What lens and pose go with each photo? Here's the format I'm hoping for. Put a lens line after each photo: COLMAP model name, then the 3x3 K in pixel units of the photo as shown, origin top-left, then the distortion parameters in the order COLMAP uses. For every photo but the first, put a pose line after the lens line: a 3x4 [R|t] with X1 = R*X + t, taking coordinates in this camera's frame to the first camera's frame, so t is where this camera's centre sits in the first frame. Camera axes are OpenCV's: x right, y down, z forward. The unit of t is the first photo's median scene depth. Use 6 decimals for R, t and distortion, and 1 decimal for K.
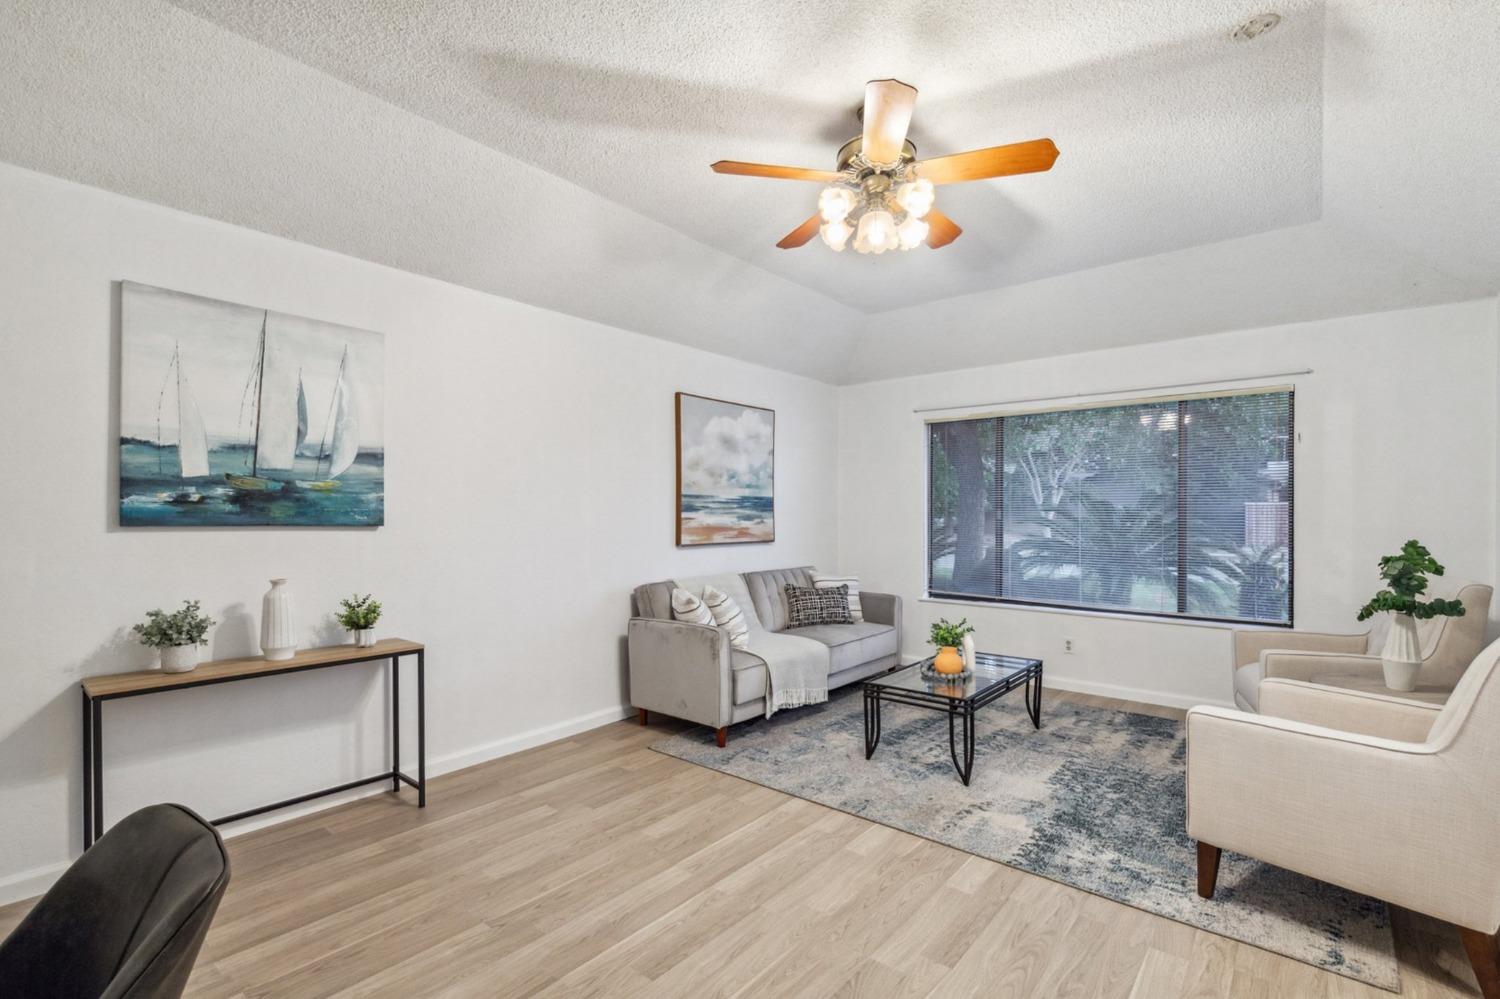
lens RADIAL K [[689.3, 0, 751.8], [0, 689.3, 520.9], [0, 0, 1]] dist [0.012868, -0.000122]
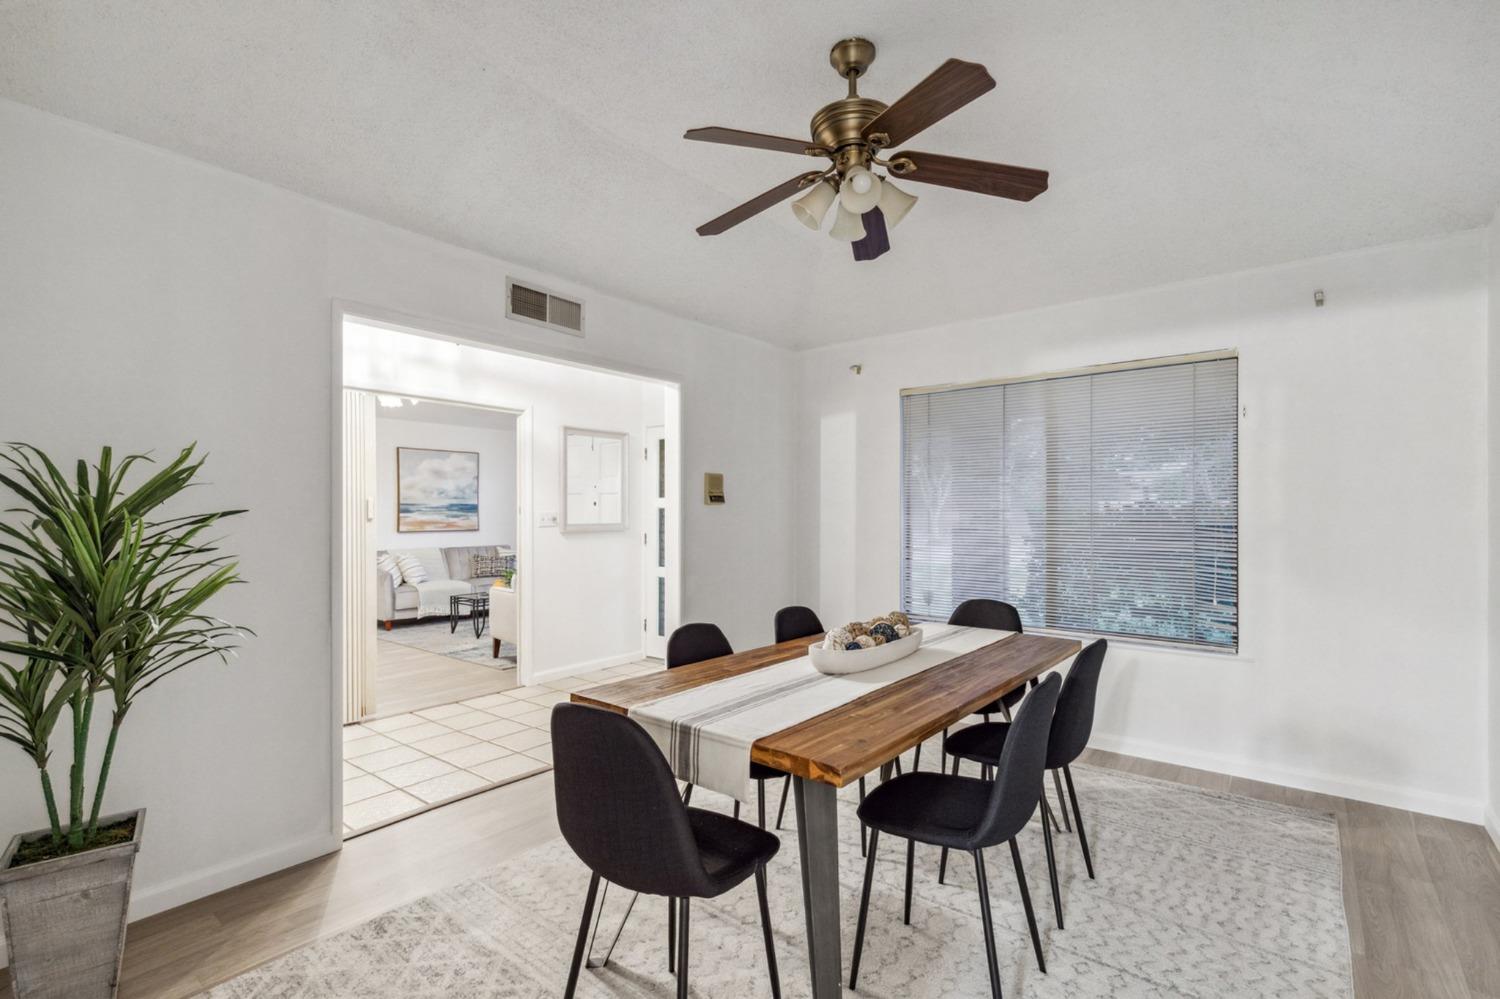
lens RADIAL K [[689.3, 0, 746.8], [0, 689.3, 512.7], [0, 0, 1]] dist [0.012868, -0.000122]
pose [[0.999984, -0.004978, -0.002589, 0.792811], [0.004947, 0.999916, -0.012021, 0.011643], [0.002648, 0.012008, 0.999924, -0.789726]]
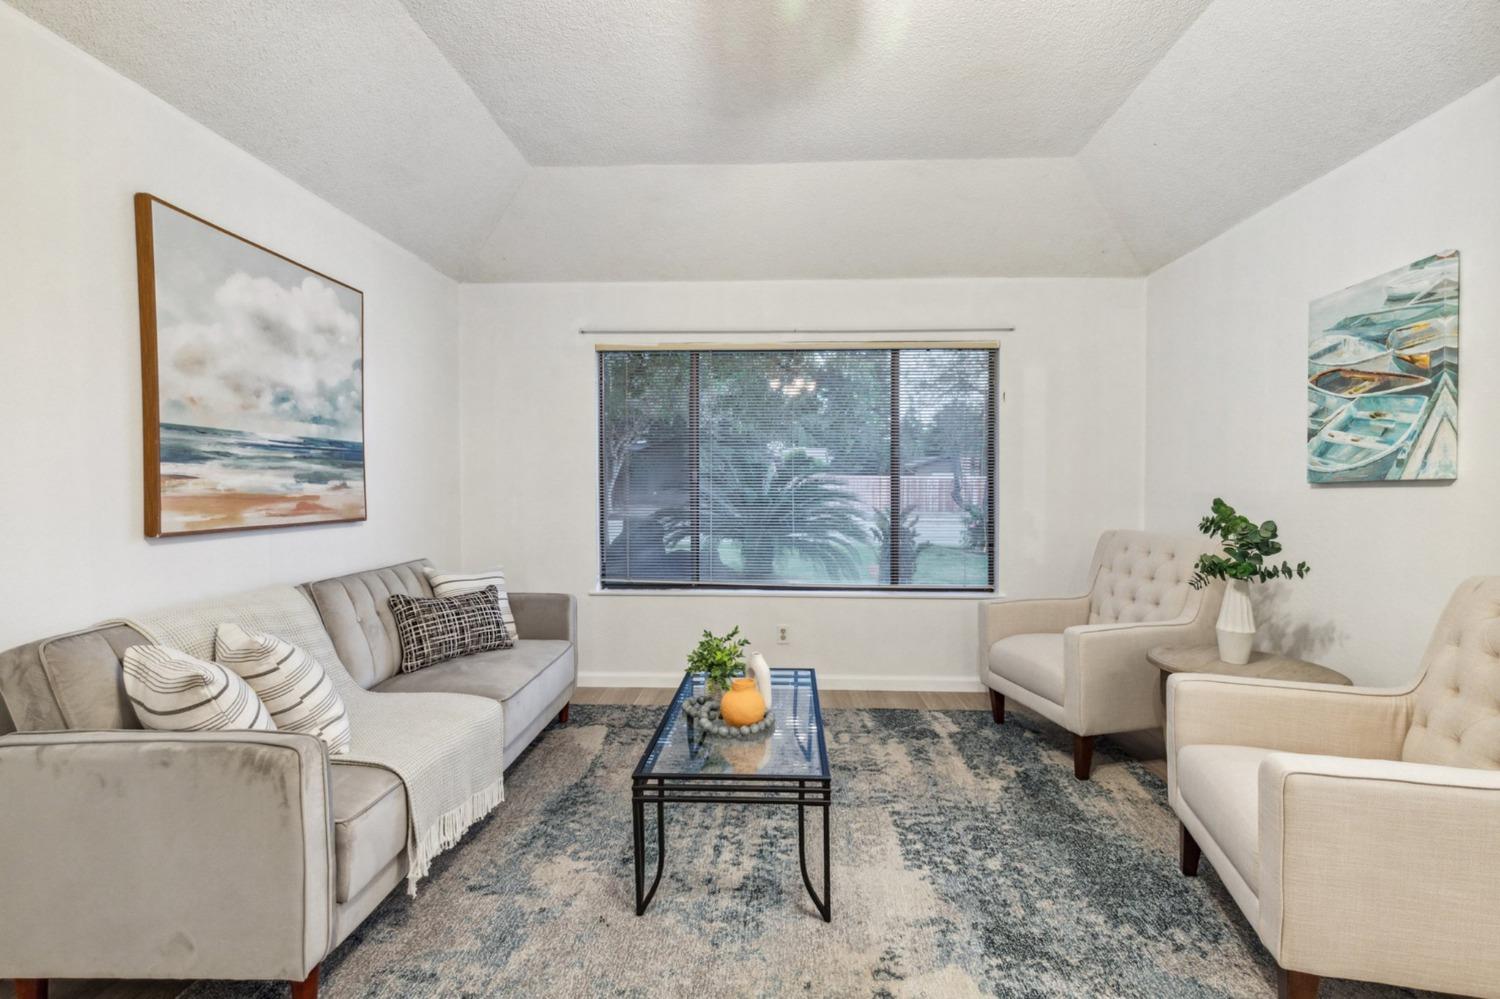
lens RADIAL K [[689.3, 0, 761.0], [0, 689.3, 496.9], [0, 0, 1]] dist [0.012868, -0.000122]
pose [[0.794258, -0.011261, 0.607477, -0.064341], [0.006532, 0.999929, 0.009996, 0.007635], [-0.607546, -0.003971, 0.794275, 0.387869]]
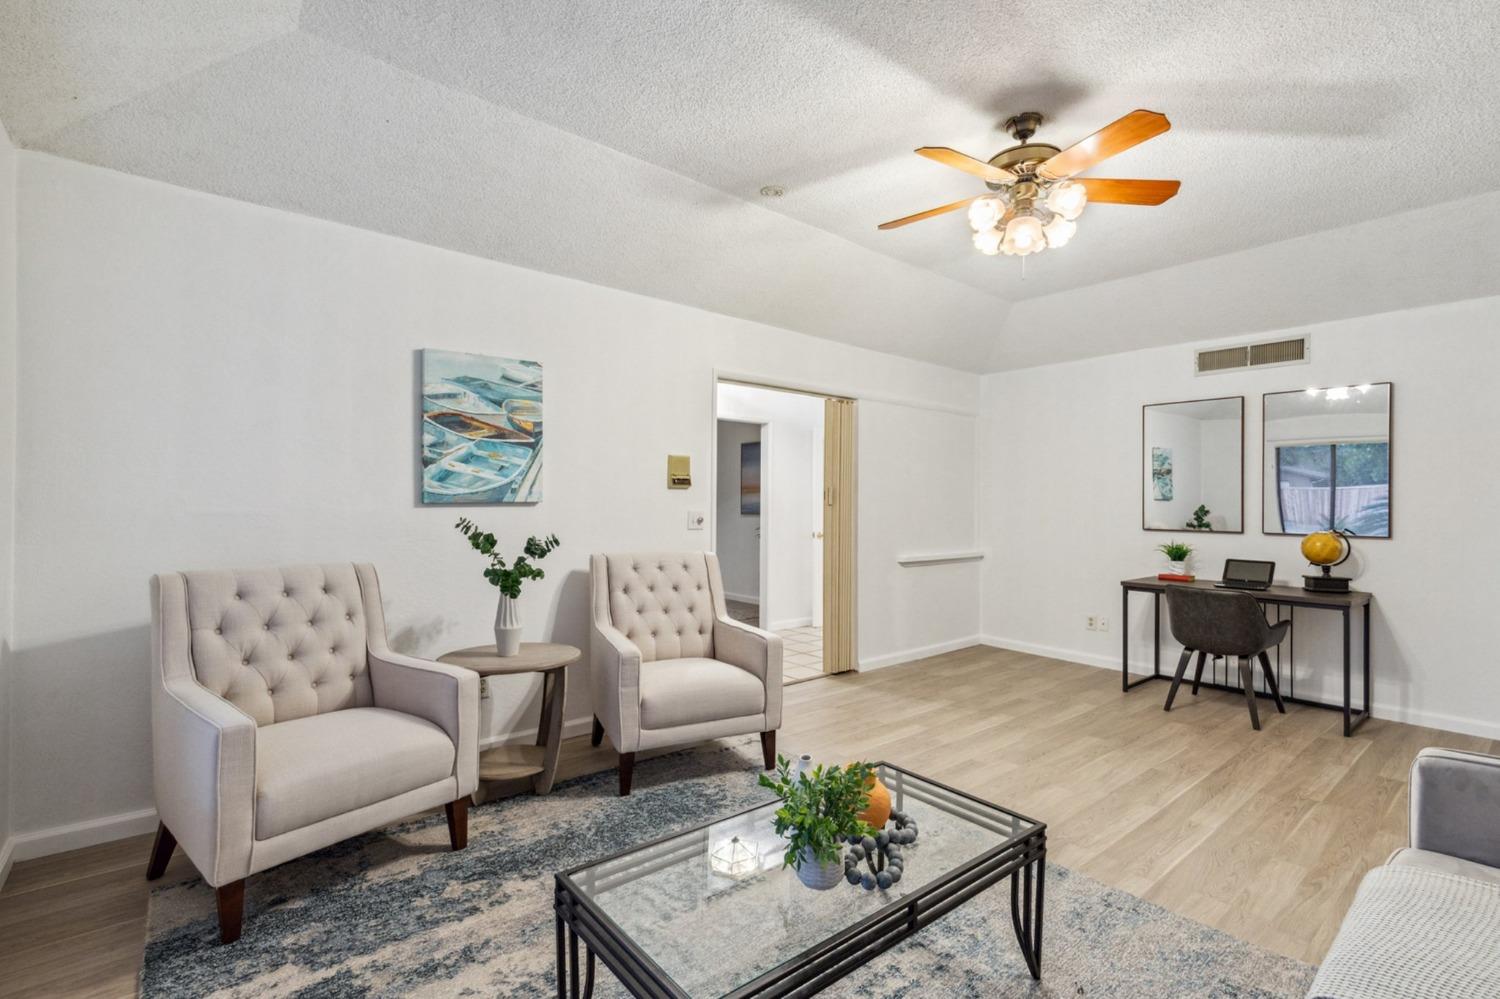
lens RADIAL K [[689.3, 0, 749.8], [0, 689.3, 497.7], [0, 0, 1]] dist [0.012868, -0.000122]
pose [[-0.982463, -0.011262, 0.186119, 0.217669], [-0.011357, 0.999935, 0.000556, -0.004429], [-0.186114, -0.001567, -0.982527, 1.177916]]
